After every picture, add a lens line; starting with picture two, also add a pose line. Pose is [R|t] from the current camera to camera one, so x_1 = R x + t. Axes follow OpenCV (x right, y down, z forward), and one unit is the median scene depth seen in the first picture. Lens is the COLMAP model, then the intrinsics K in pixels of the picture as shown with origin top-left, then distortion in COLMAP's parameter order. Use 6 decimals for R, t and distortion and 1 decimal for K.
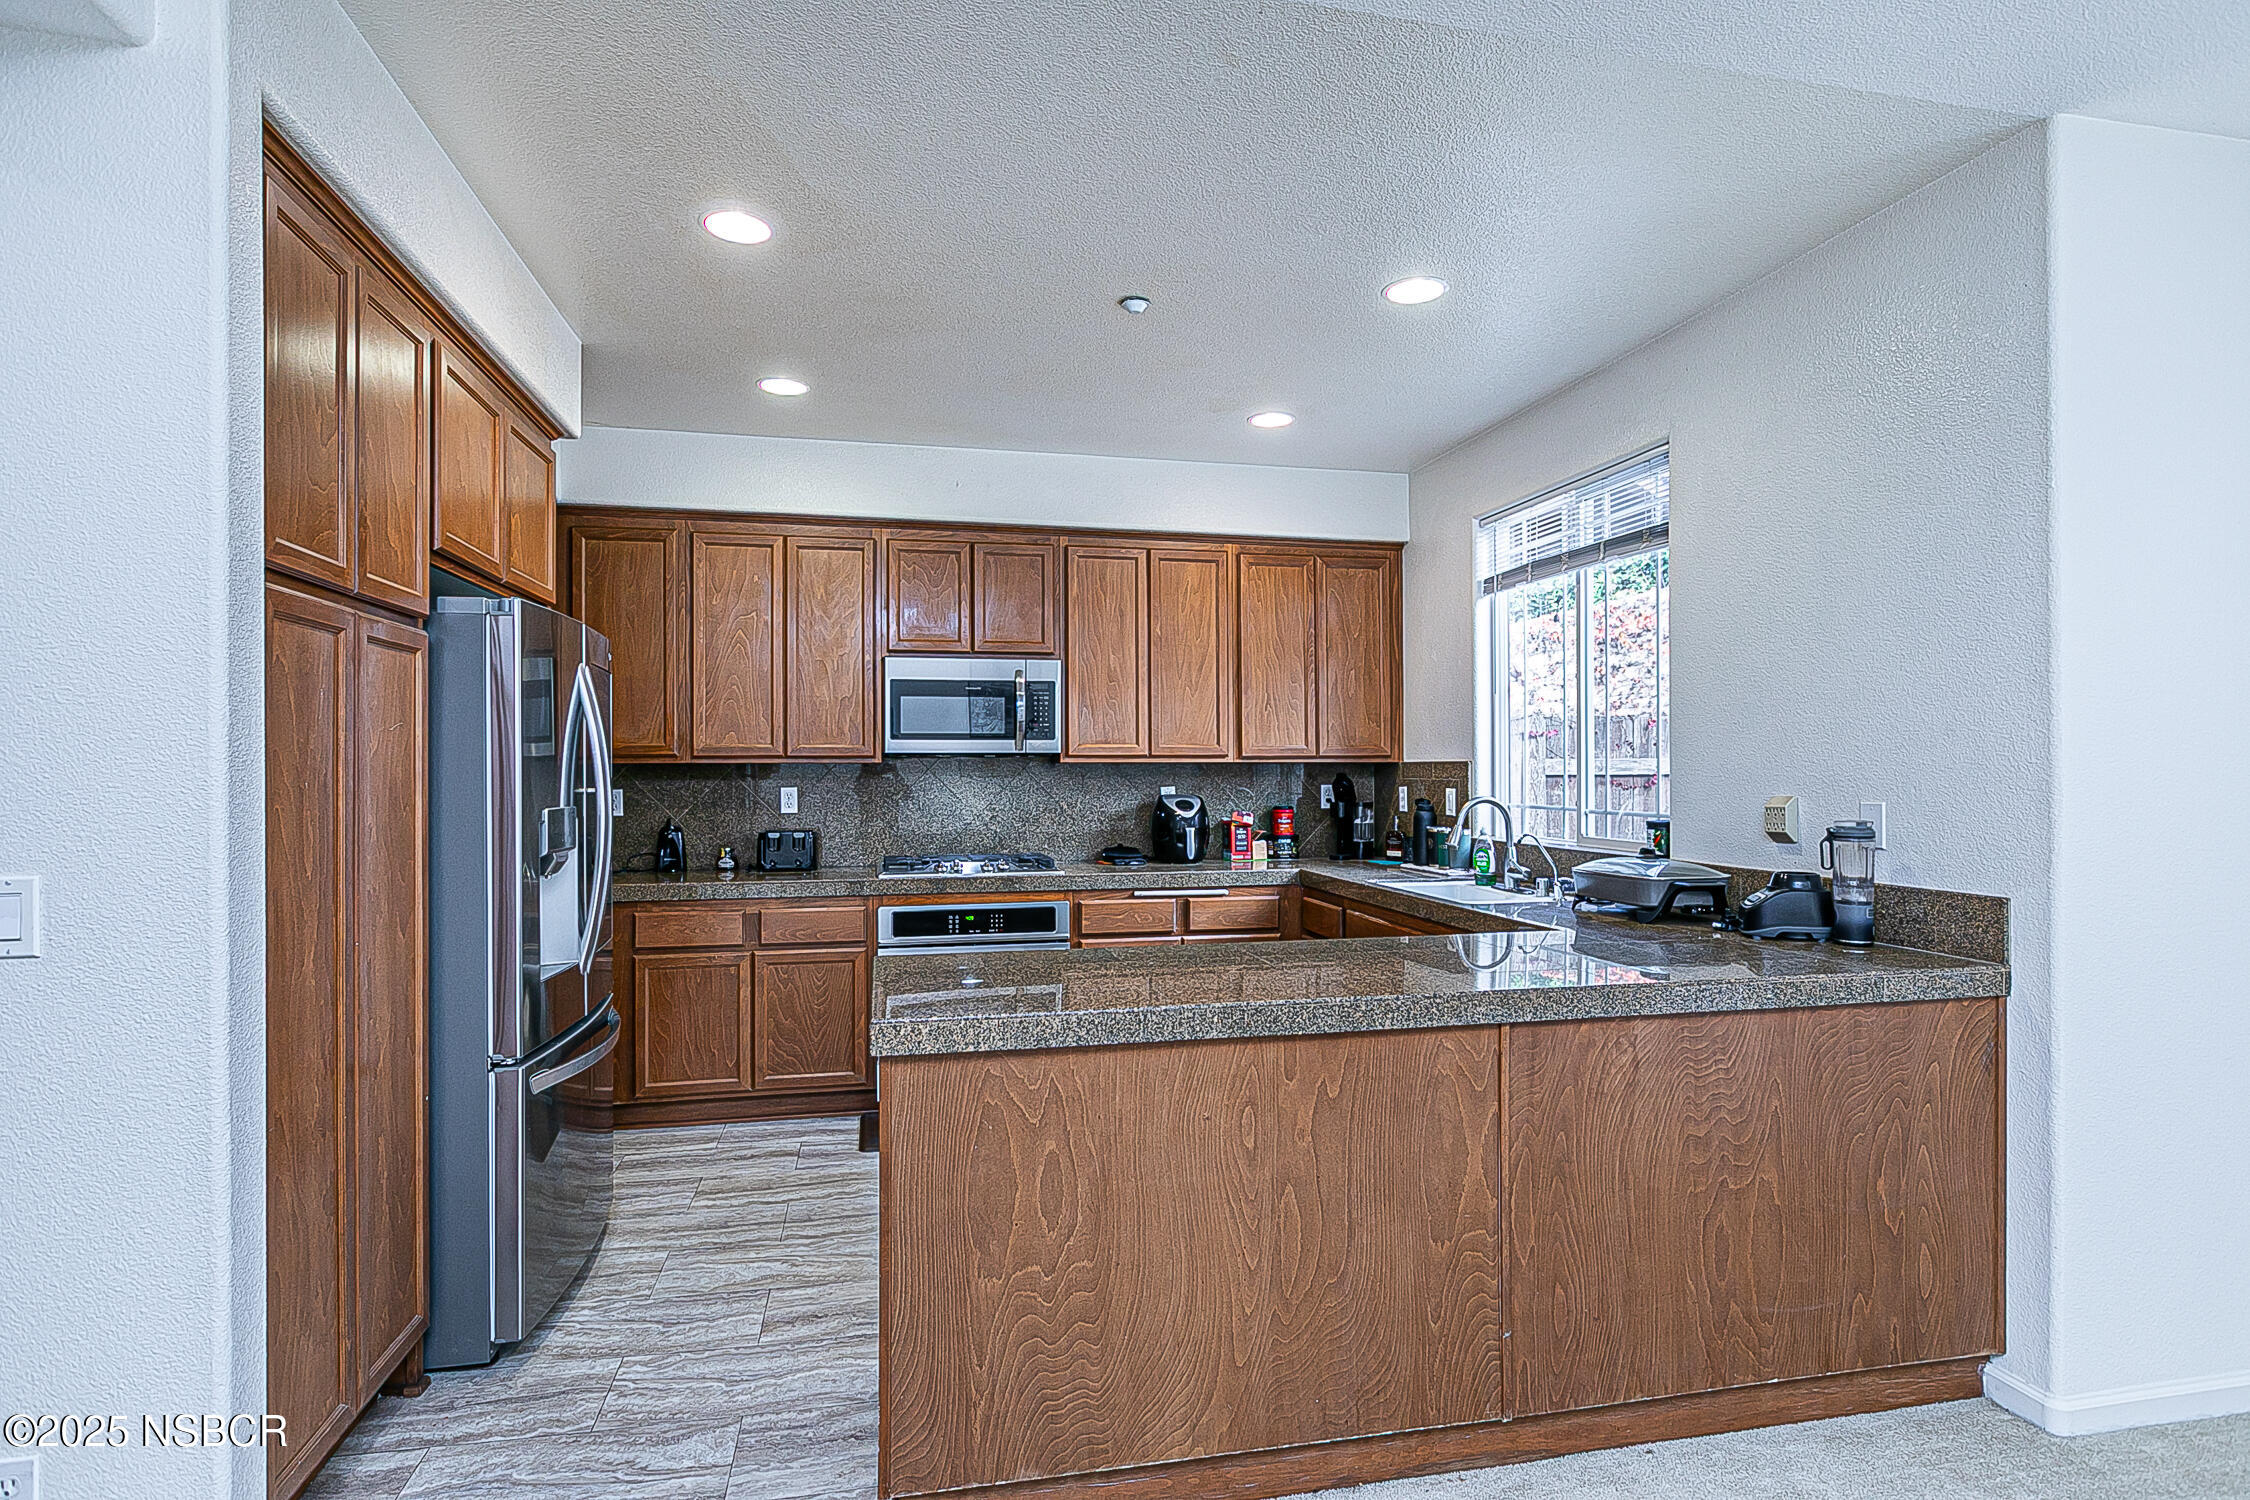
lens RADIAL K [[1142.7, 0, 1124.2], [0, 1142.7, 759.5], [0, 0, 1]] dist [-0.005297, 0.001020]
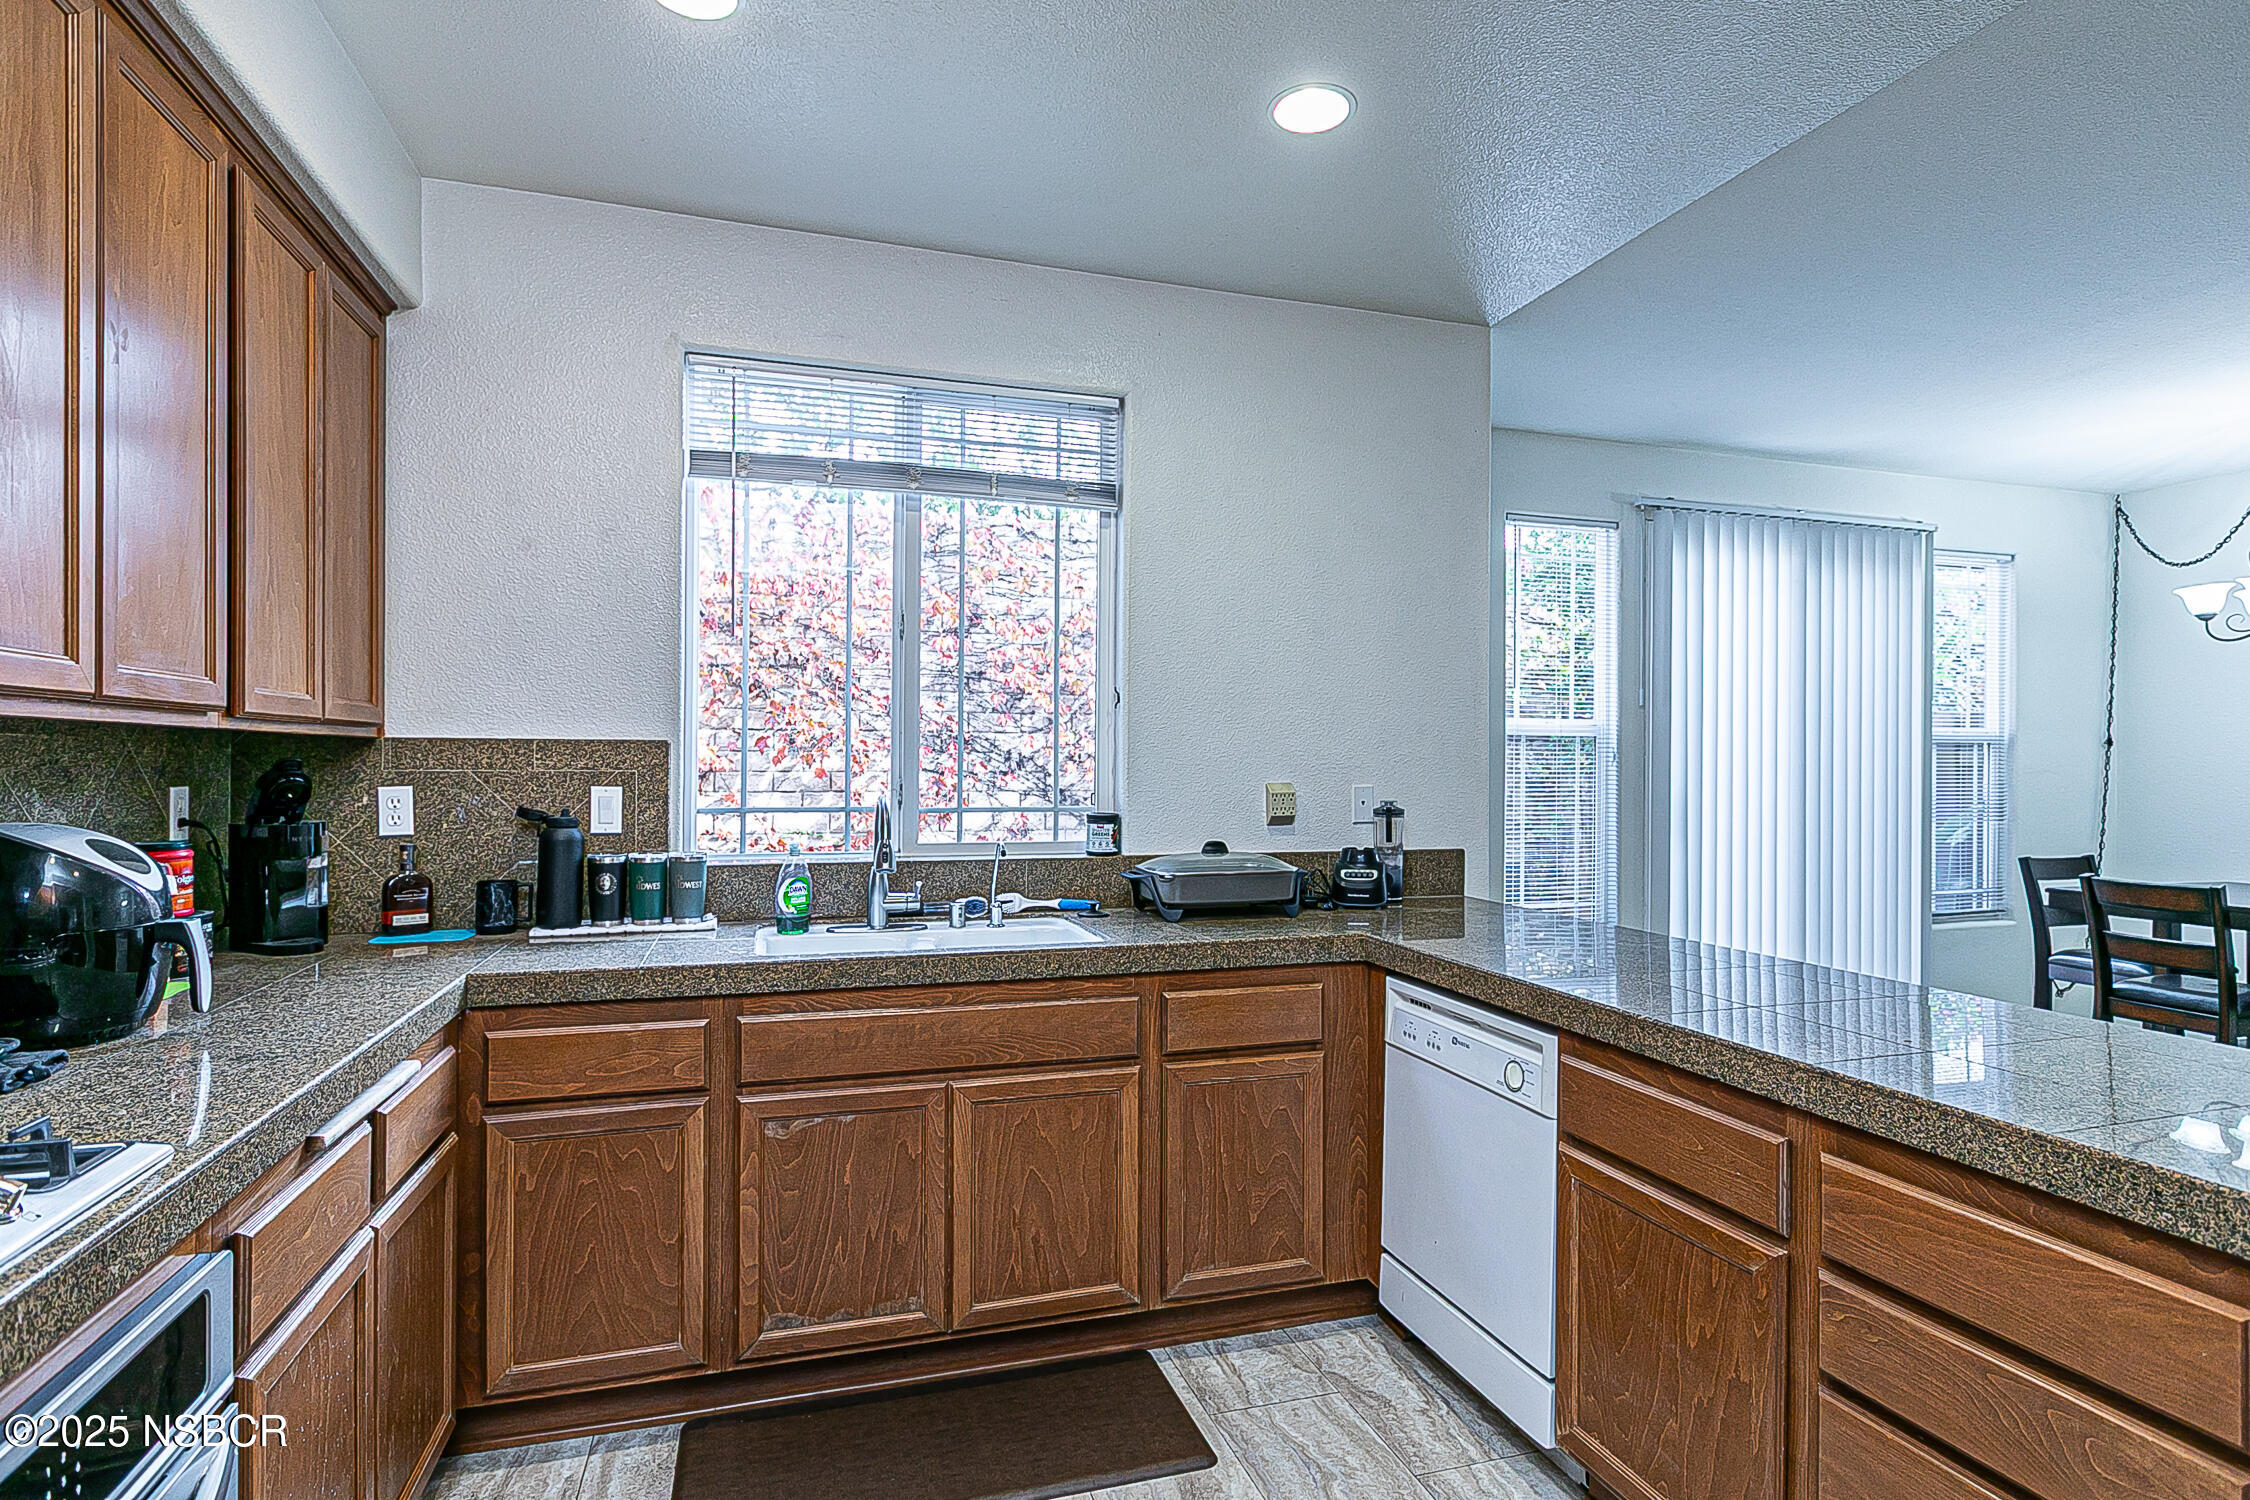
lens RADIAL K [[1142.7, 0, 1124.2], [0, 1142.7, 759.5], [0, 0, 1]] dist [-0.005297, 0.001020]
pose [[-0.096409, 0.004438, 0.995332, -0.319756], [-0.013295, 0.999895, -0.005746, 0.011807], [-0.995253, -0.013787, -0.096340, 0.805851]]
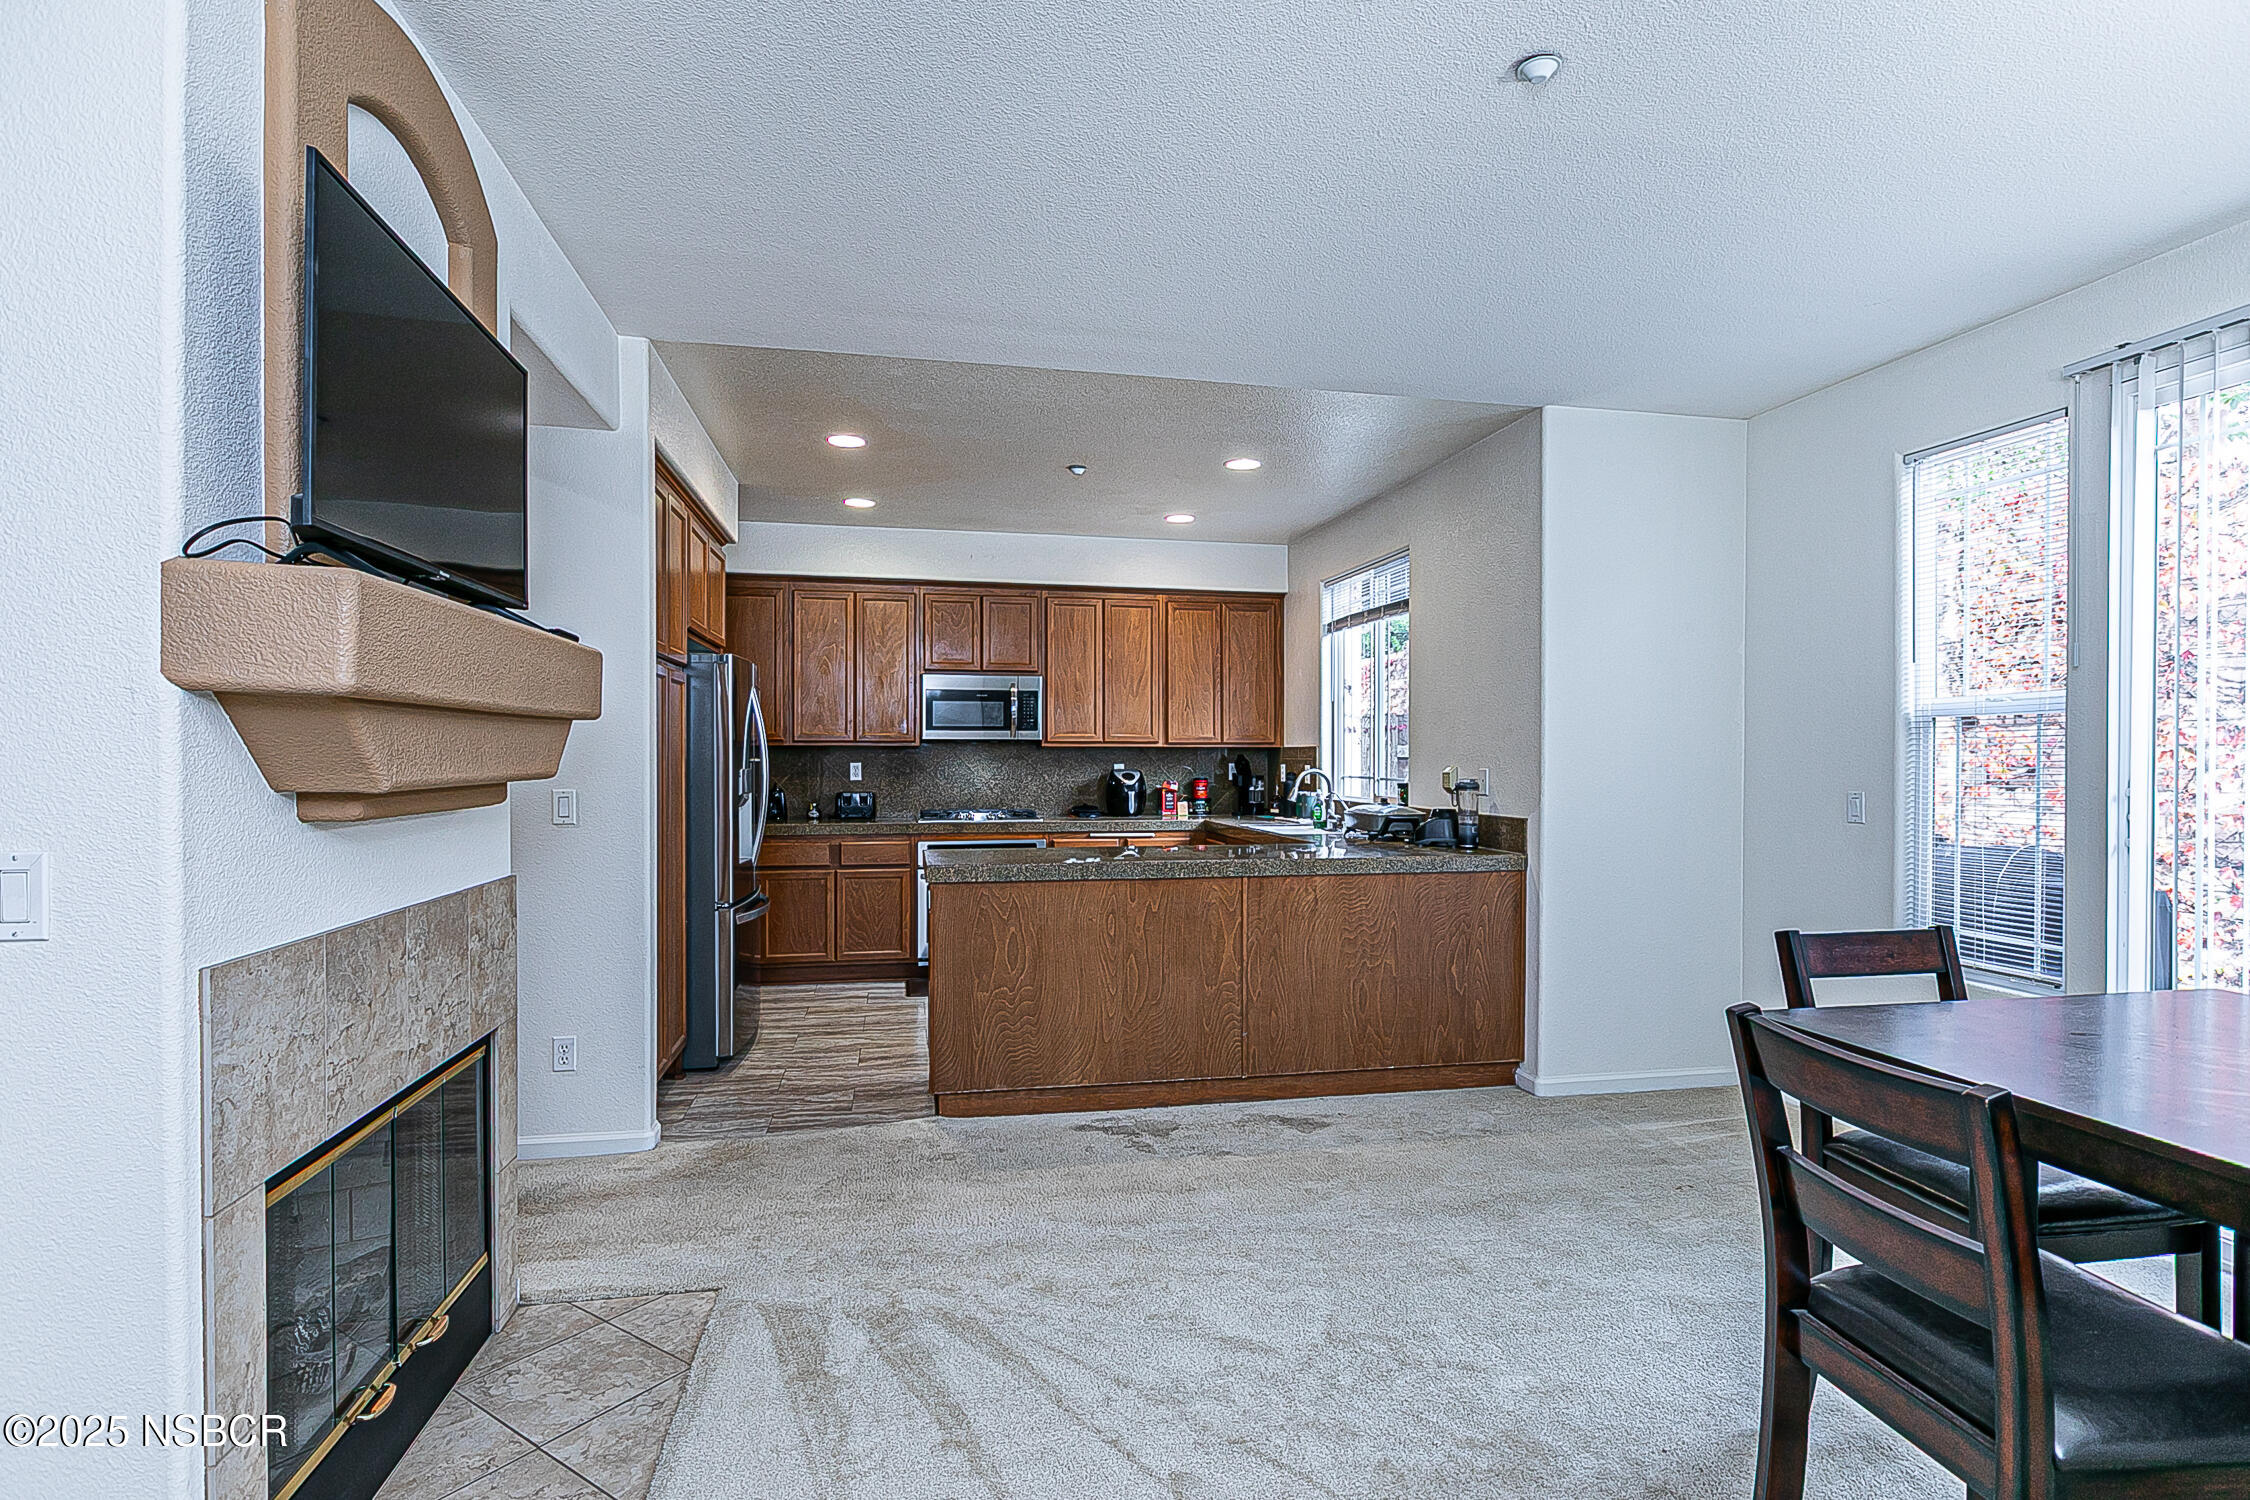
lens RADIAL K [[1104.0, 0, 1118.9], [0, 1104.0, 759.8], [0, 0, 1]] dist [-0.000705, -0.000018]
pose [[0.999859, 0.004241, -0.016240, 0.068097], [-0.004058, 0.999929, 0.011245, 0.003809], [0.016287, -0.011178, 0.999805, -0.423446]]
